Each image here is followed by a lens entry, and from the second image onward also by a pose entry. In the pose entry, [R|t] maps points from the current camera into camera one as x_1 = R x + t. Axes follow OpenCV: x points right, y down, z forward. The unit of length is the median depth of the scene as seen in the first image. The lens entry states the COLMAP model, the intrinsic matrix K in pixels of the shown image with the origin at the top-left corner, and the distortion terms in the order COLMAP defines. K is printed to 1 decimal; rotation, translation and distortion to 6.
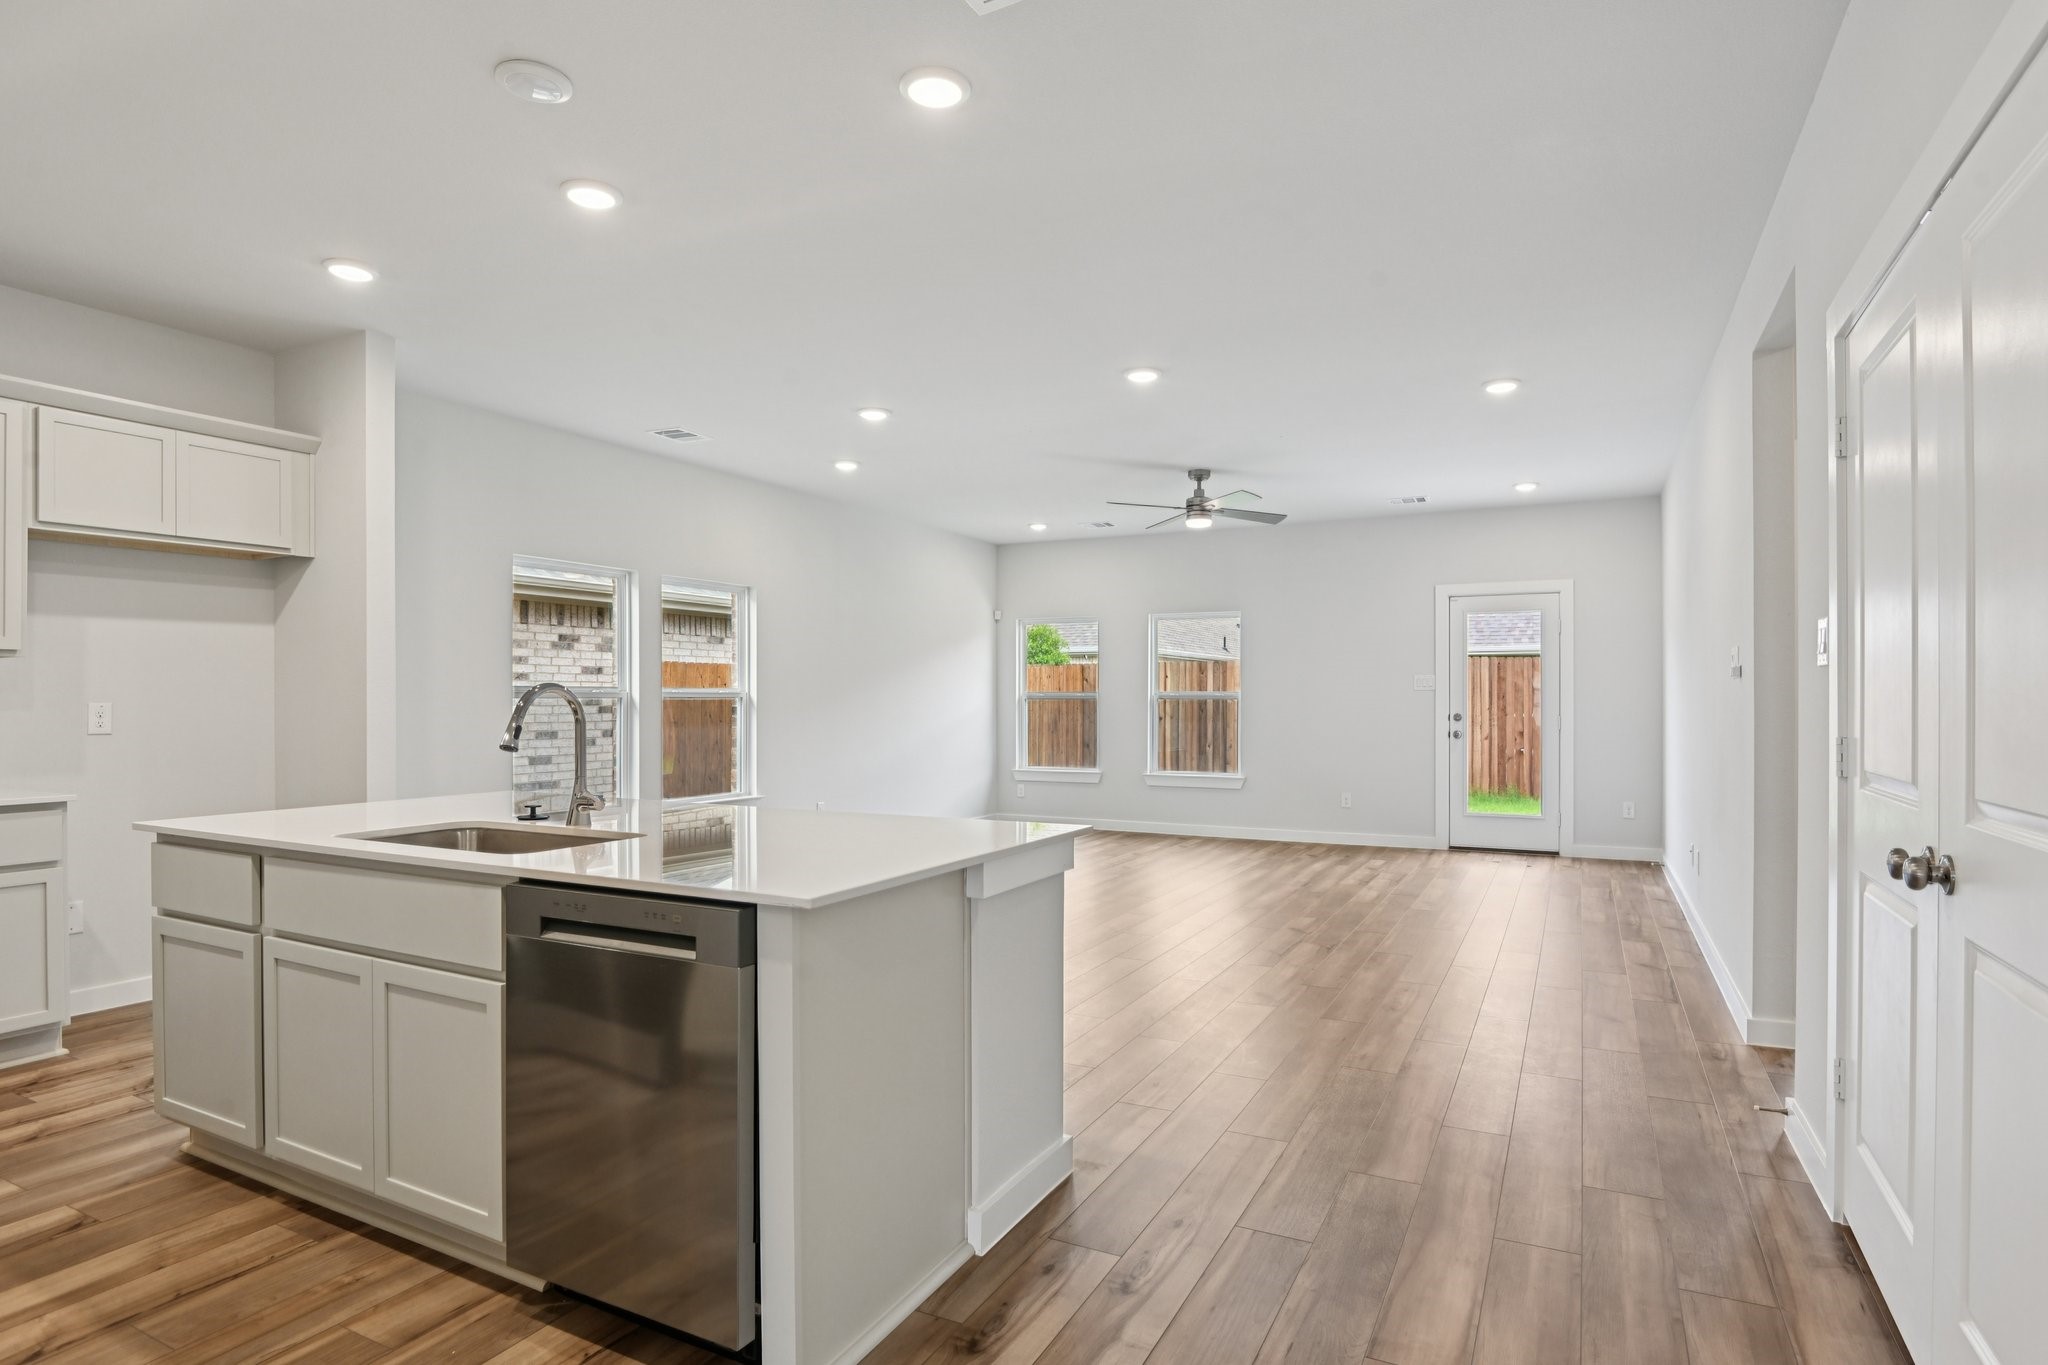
lens RADIAL K [[1097.4, 0, 1033.6], [0, 1097.4, 696.4], [0, 0, 1]] dist [-0.004873, -0.000583]
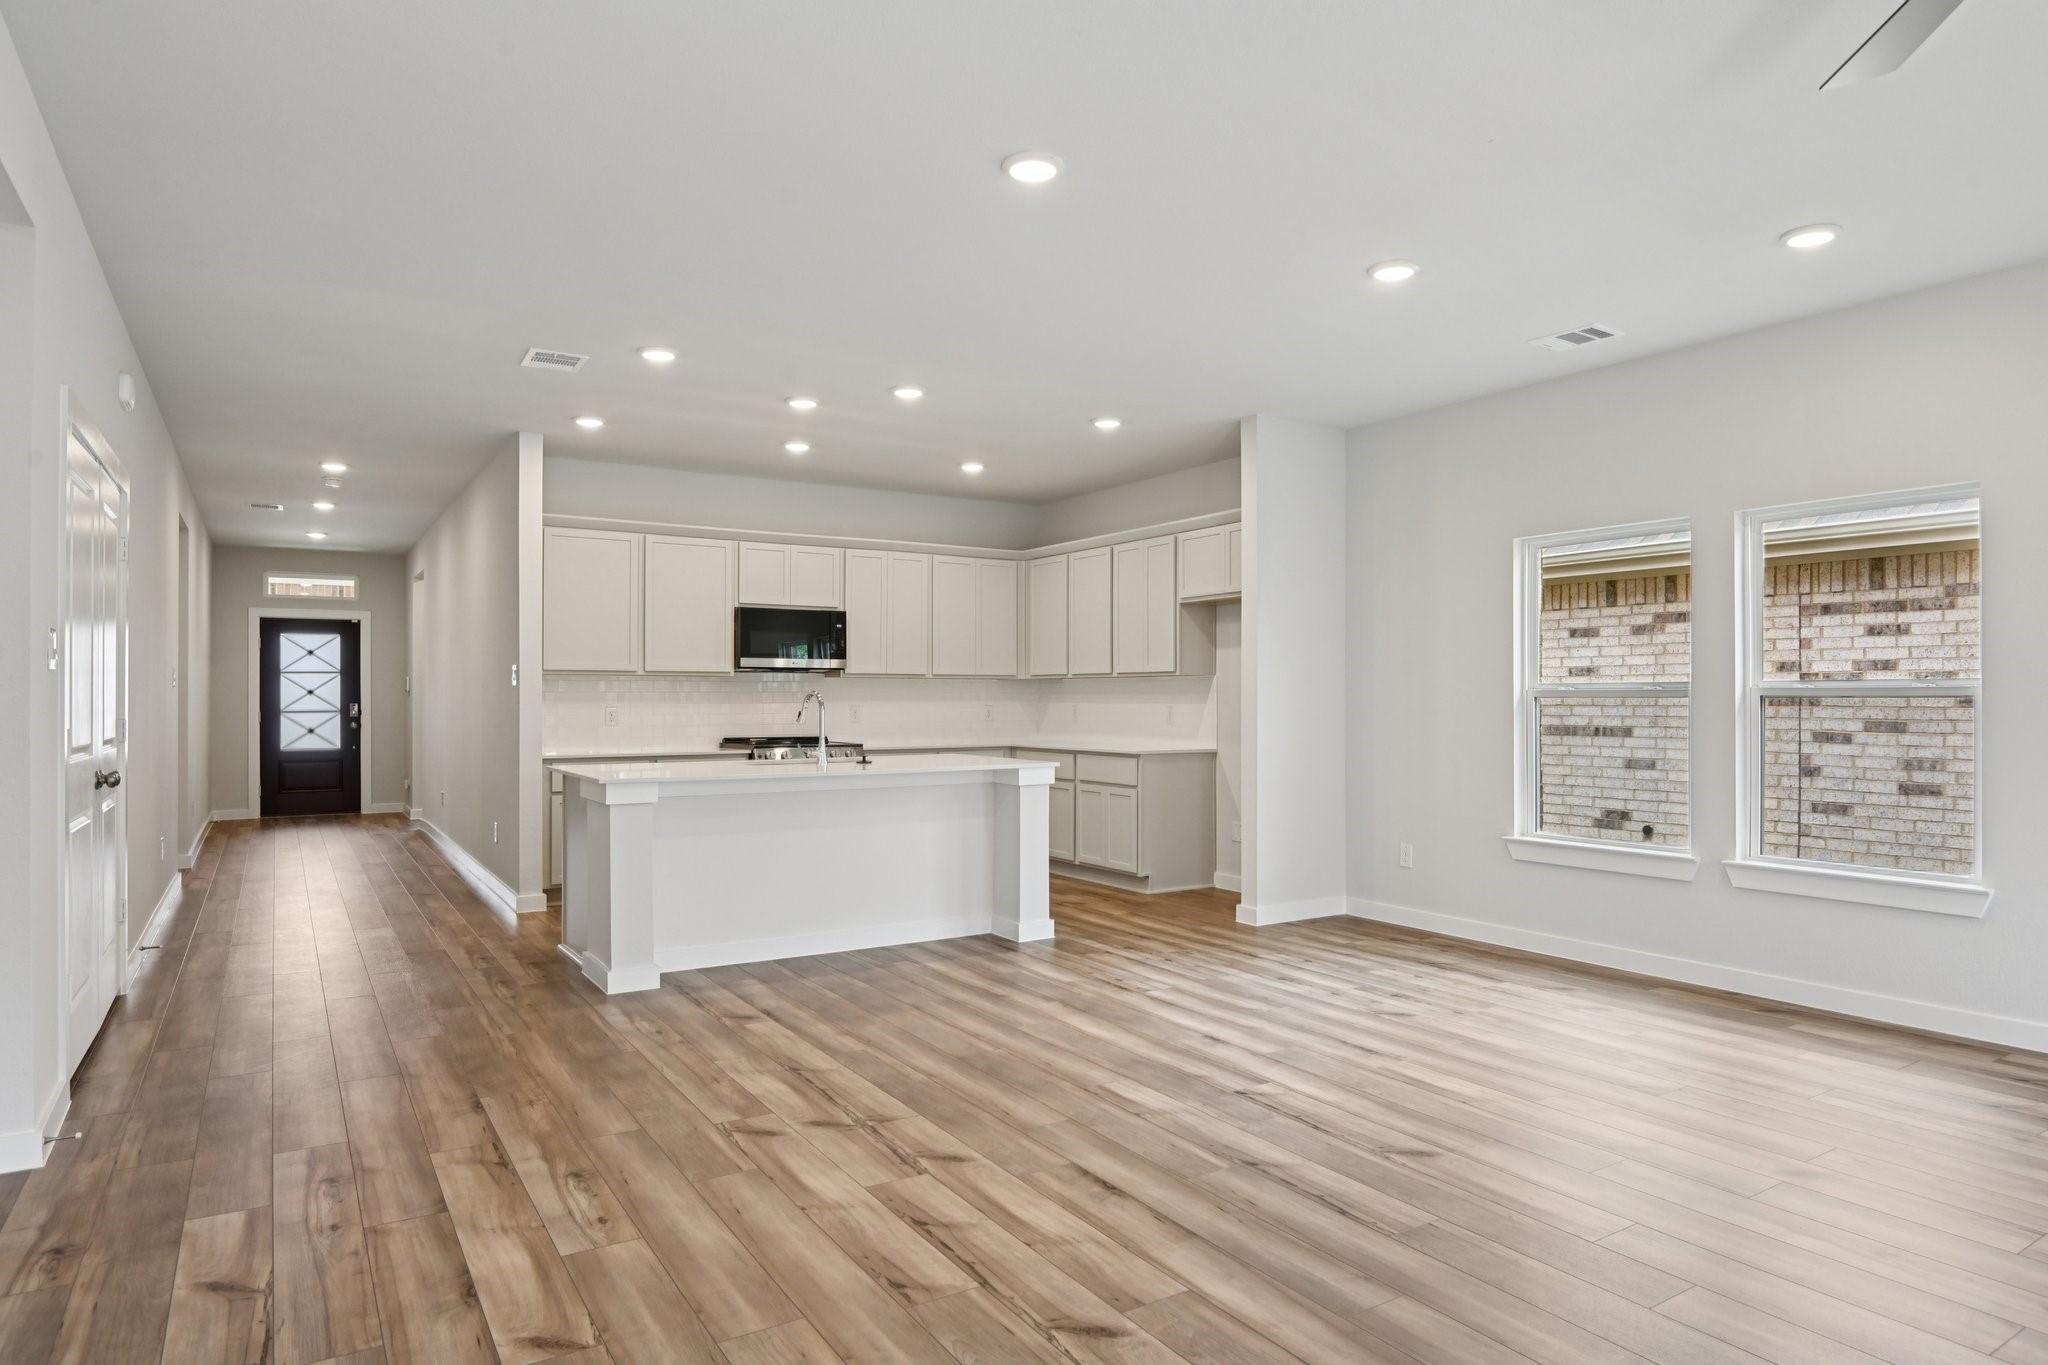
lens RADIAL K [[1196.8, 0, 1033.9], [0, 1196.8, 685.8], [0, 0, 1]] dist [-0.007316, -0.017750]
pose [[-0.510433, -0.007665, -0.859883, 0.396507], [0.000267, 0.999959, -0.009072, 0.000918], [0.859917, -0.004860, -0.510410, 0.790731]]
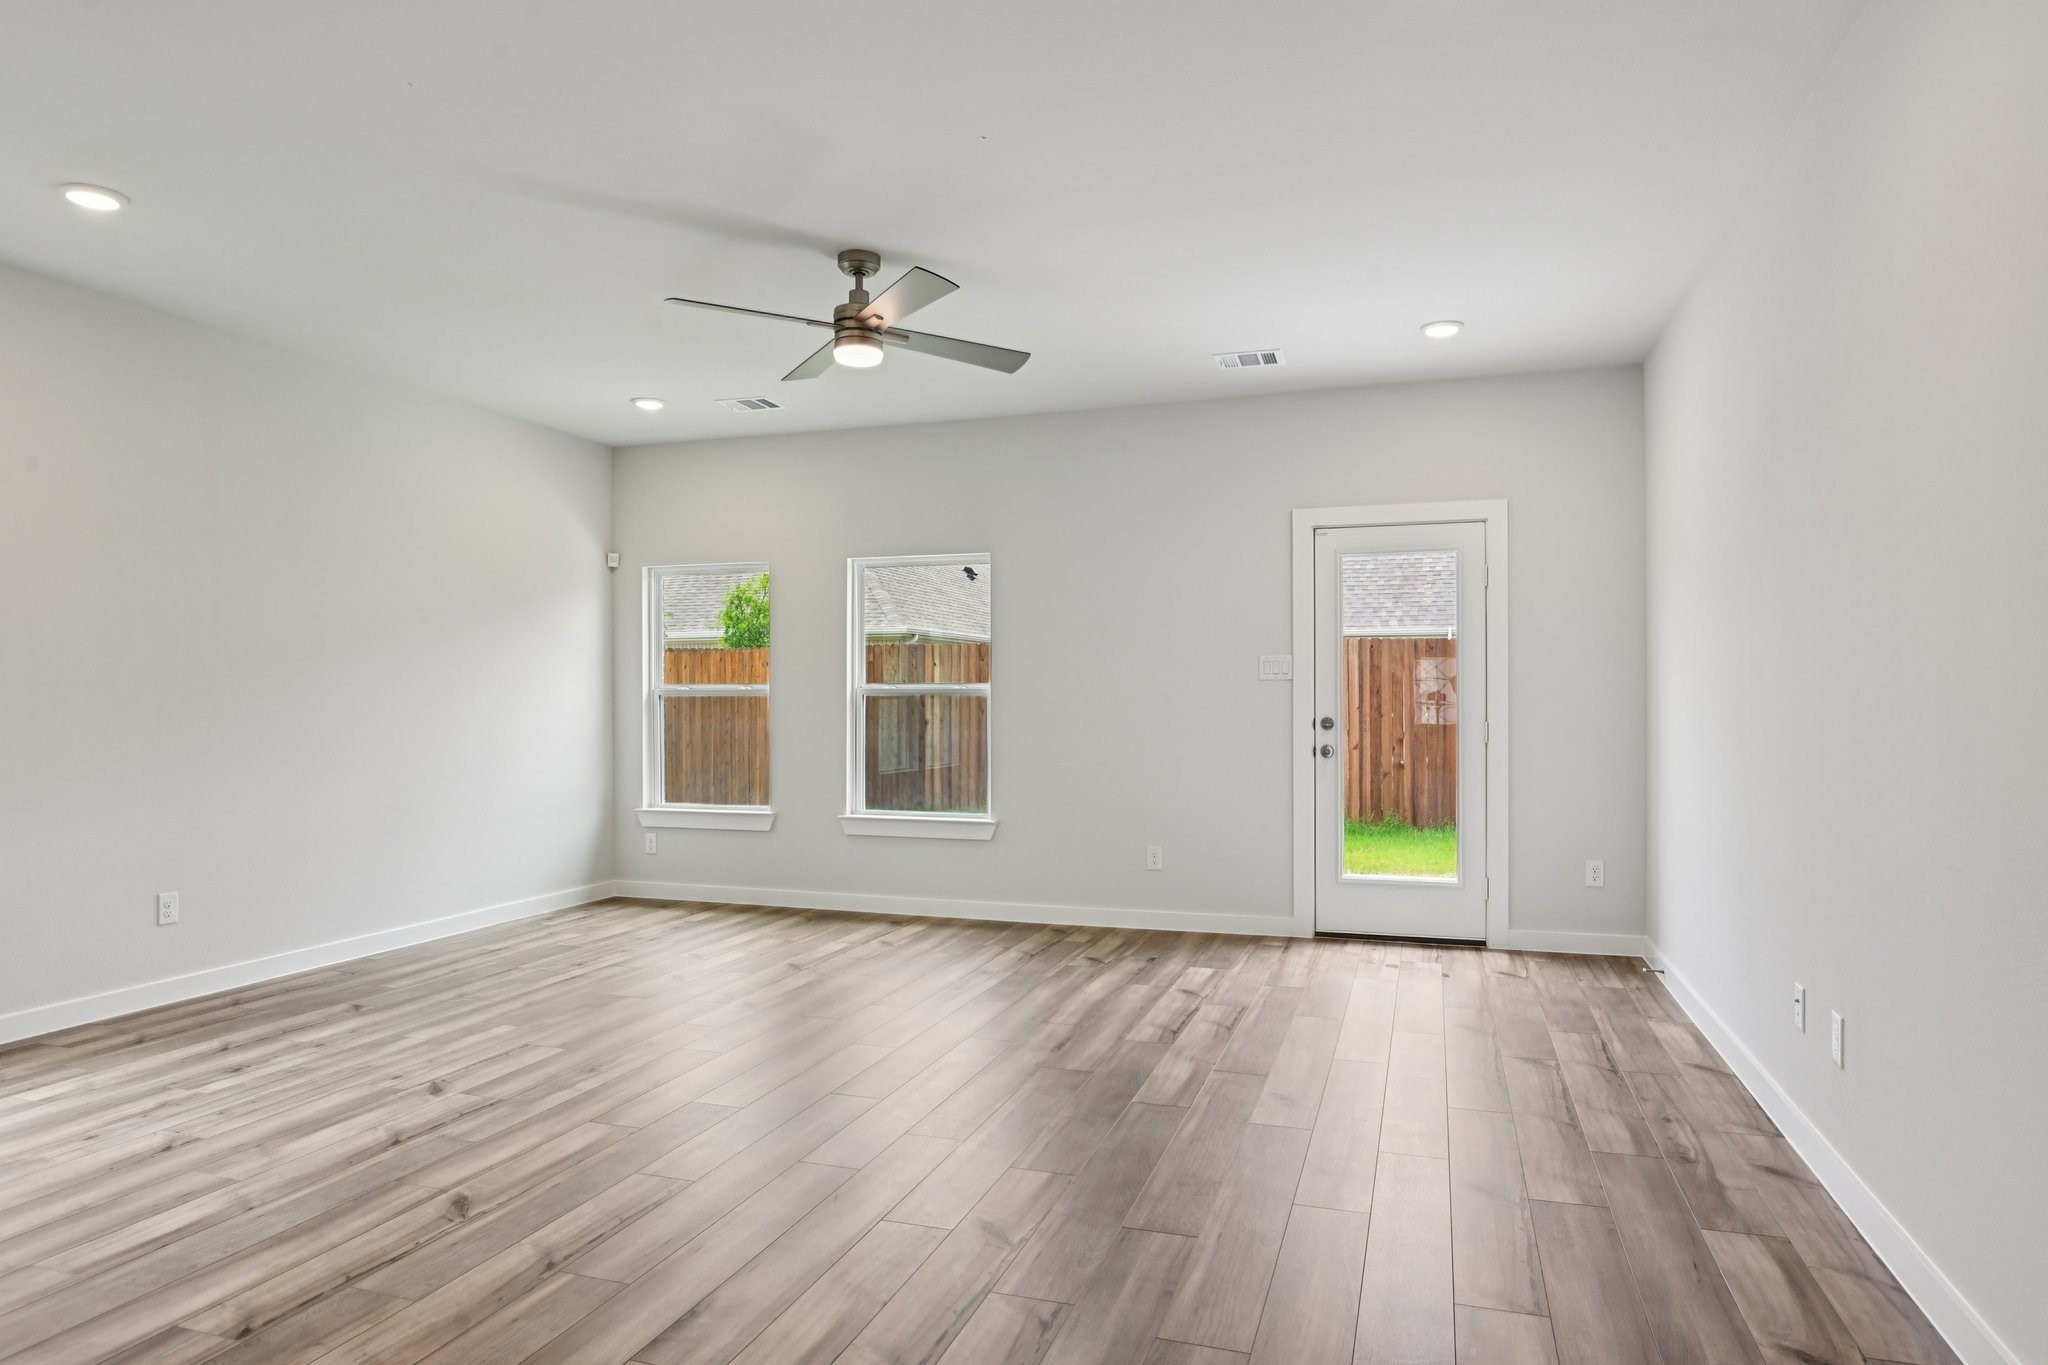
lens RADIAL K [[1196.8, 0, 1033.9], [0, 1196.8, 685.8], [0, 0, 1]] dist [-0.007316, -0.017750]
pose [[0.989657, -0.000634, 0.143452, 0.123624], [0.001558, 0.999979, -0.006335, 0.001735], [-0.143445, 0.006493, 0.989637, 0.349604]]
